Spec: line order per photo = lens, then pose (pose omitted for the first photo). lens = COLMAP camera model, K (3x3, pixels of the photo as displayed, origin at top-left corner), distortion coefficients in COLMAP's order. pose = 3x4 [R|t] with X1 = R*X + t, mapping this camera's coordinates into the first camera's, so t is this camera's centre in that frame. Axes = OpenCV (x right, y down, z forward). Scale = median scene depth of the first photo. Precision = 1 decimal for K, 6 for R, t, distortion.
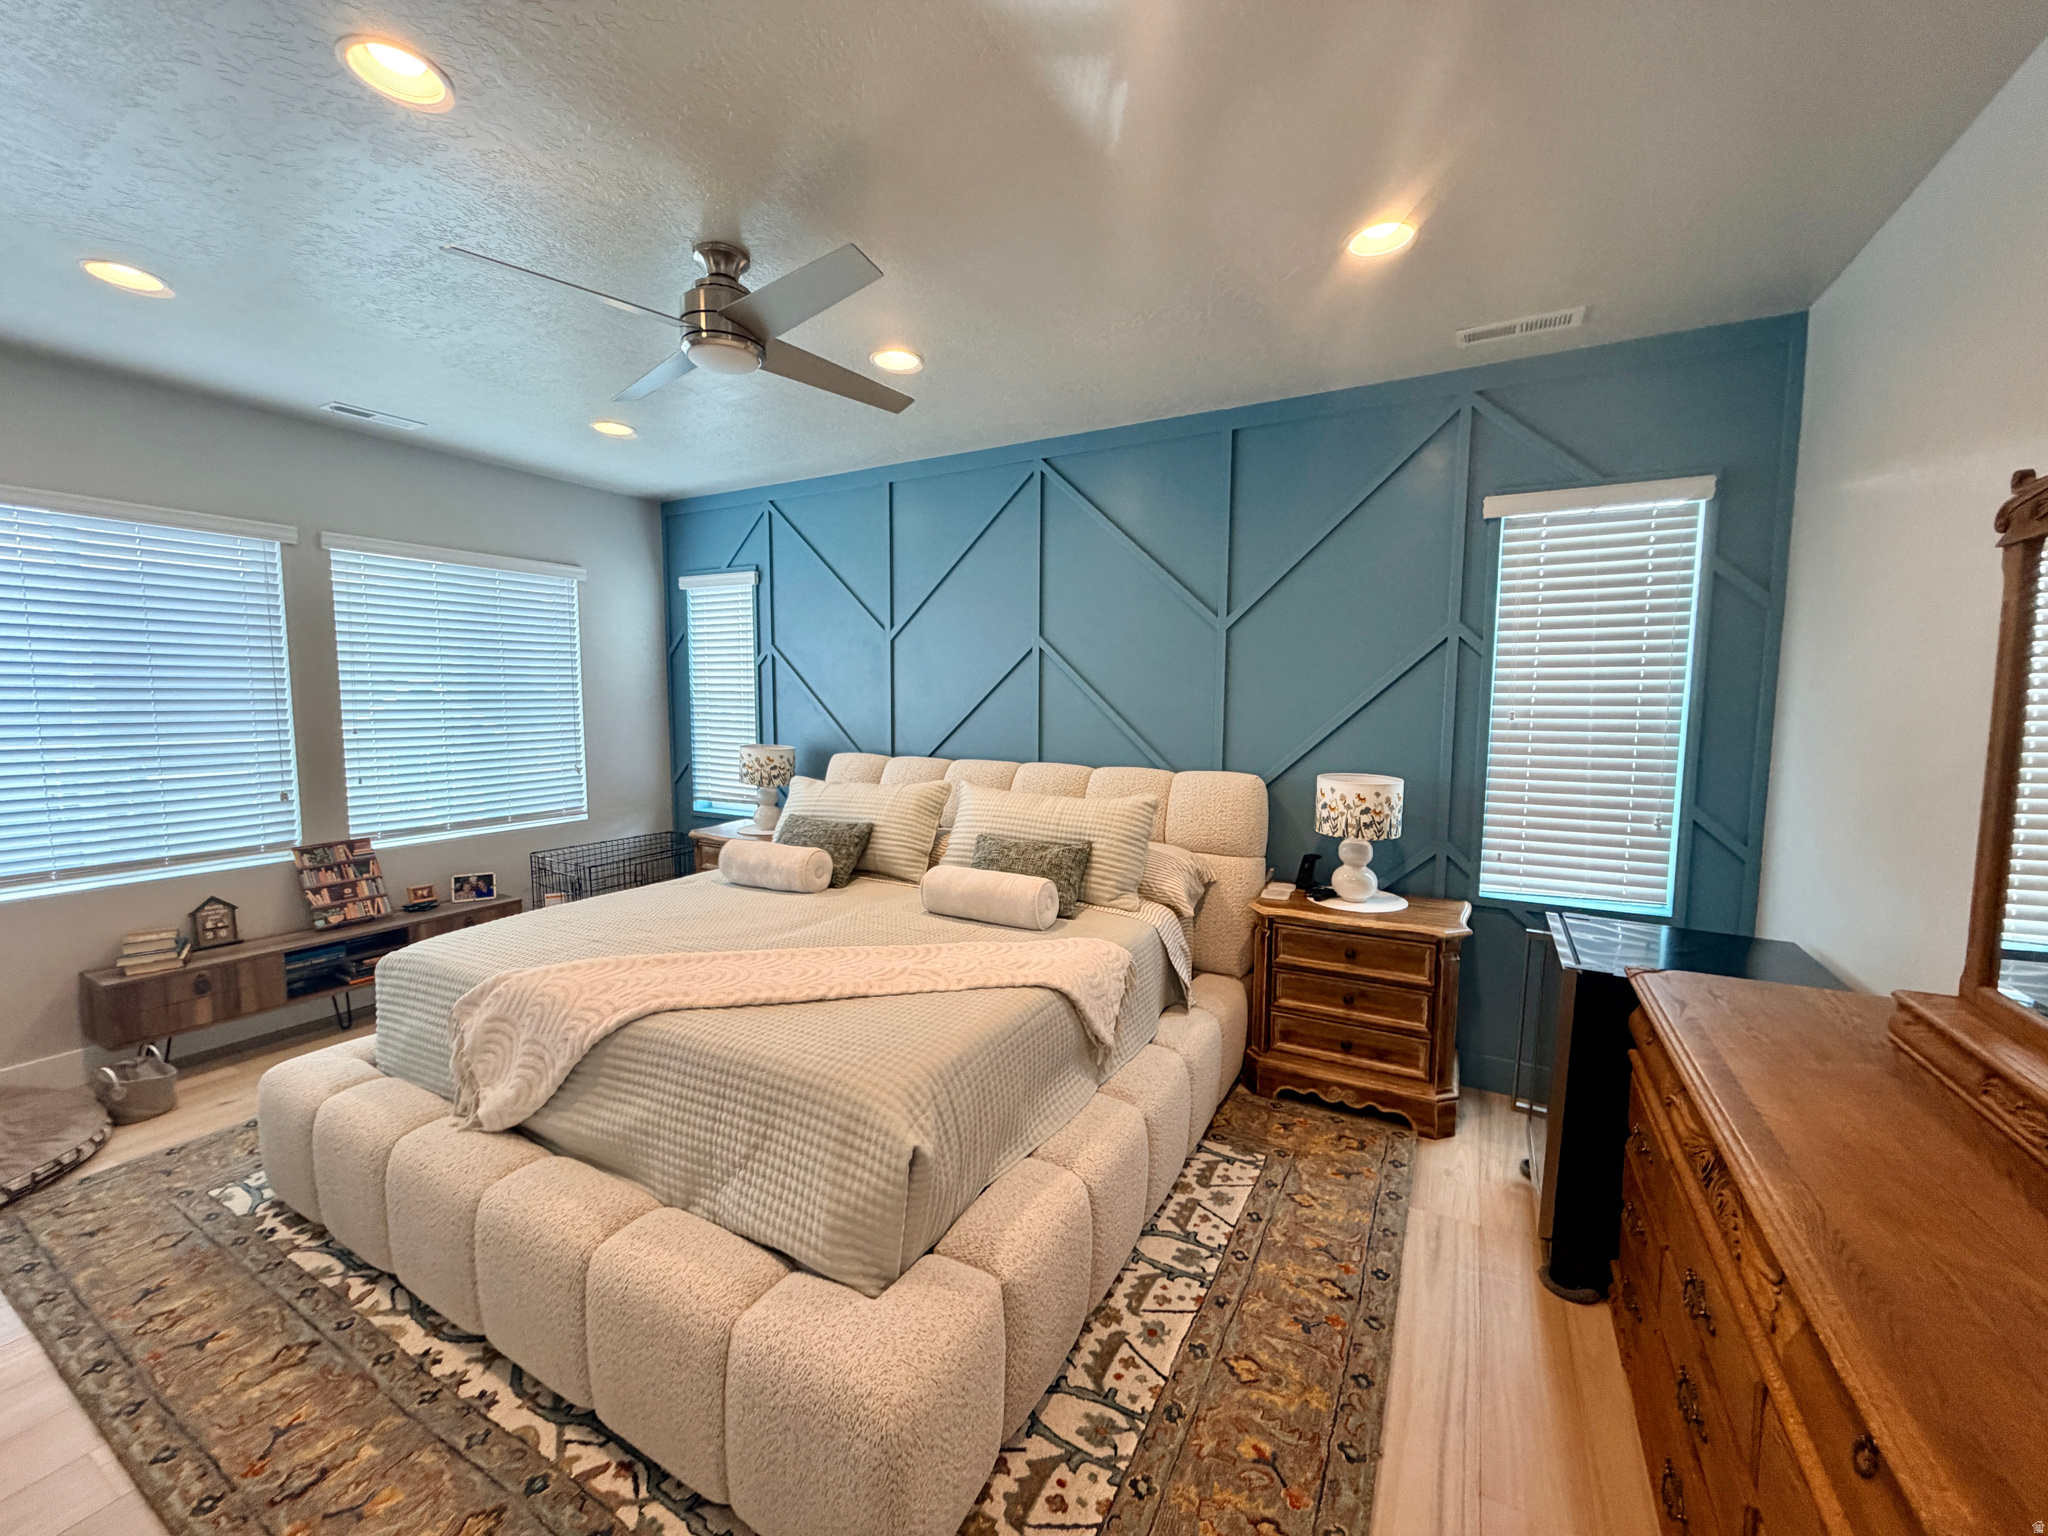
lens RADIAL K [[821.9, 0, 1027.4], [0, 821.9, 780.6], [0, 0, 1]] dist [0.022724, -0.000194]
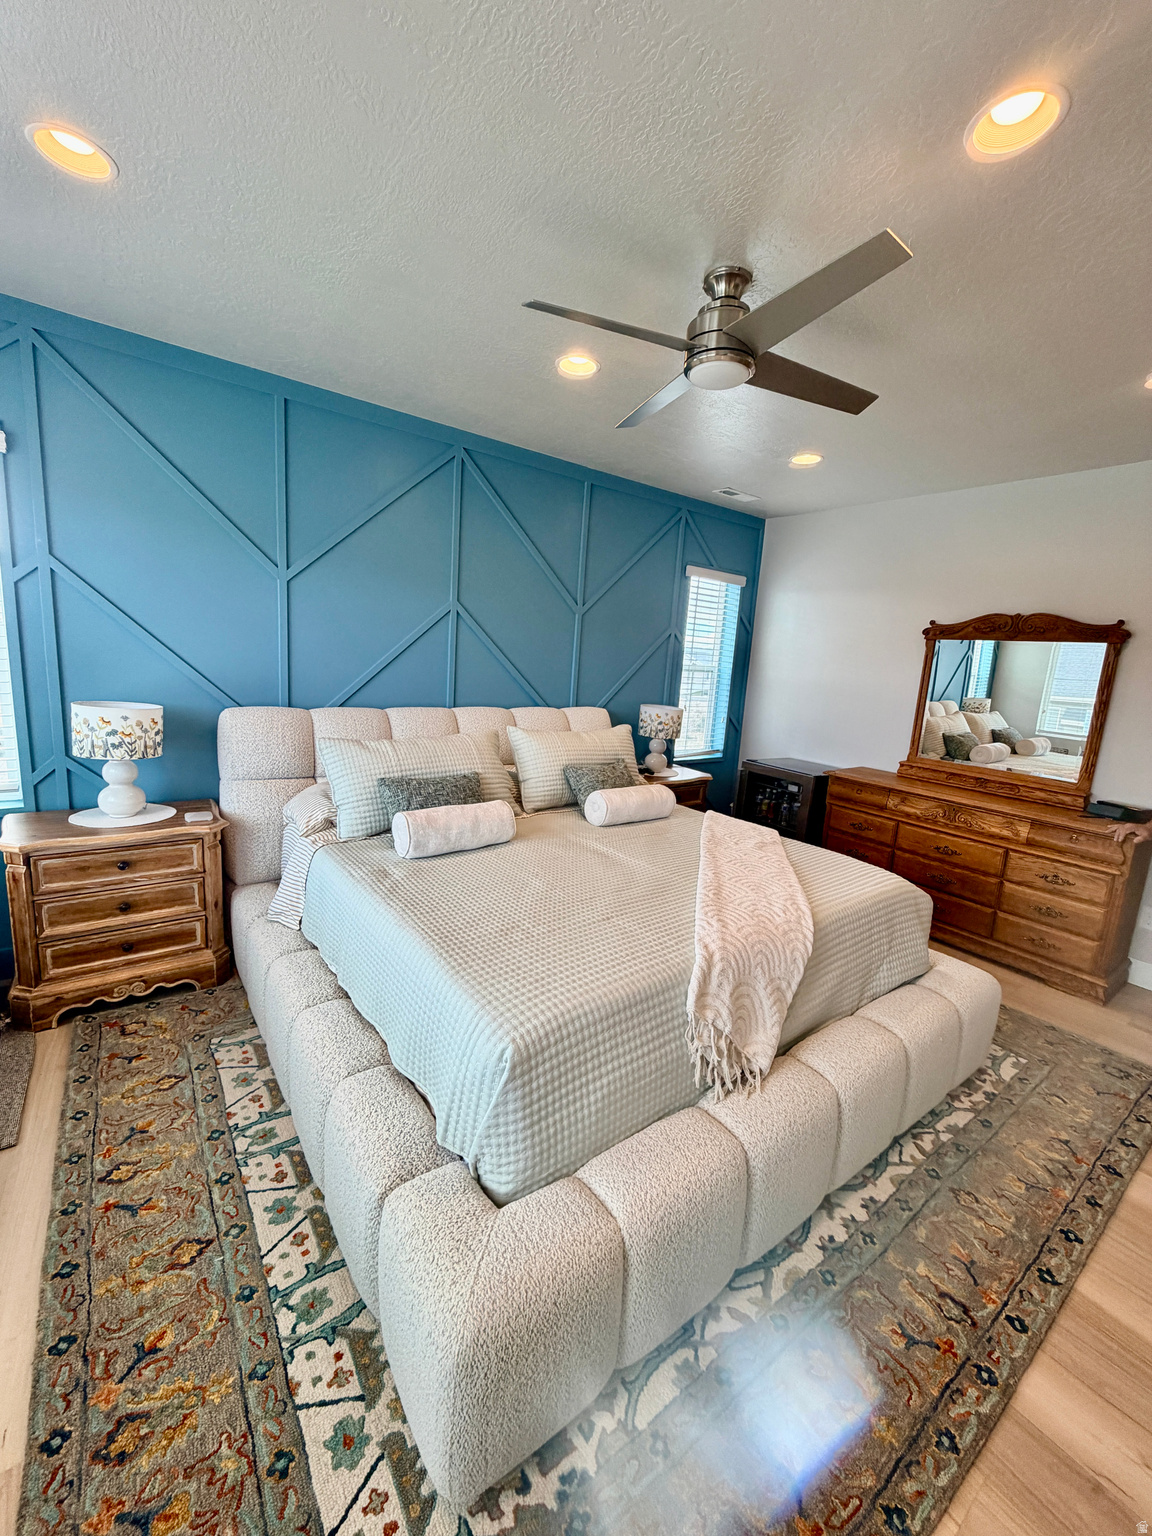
lens RADIAL K [[616.4, 0, 586.9], [0, 616.4, 755.9], [0, 0, 1]] dist [0.022724, -0.000194]
pose [[0.389254, -0.128236, 0.912160, -1.647322], [0.041379, 0.991697, 0.121760, -0.115911], [-0.920200, -0.009651, 0.391328, 1.032368]]
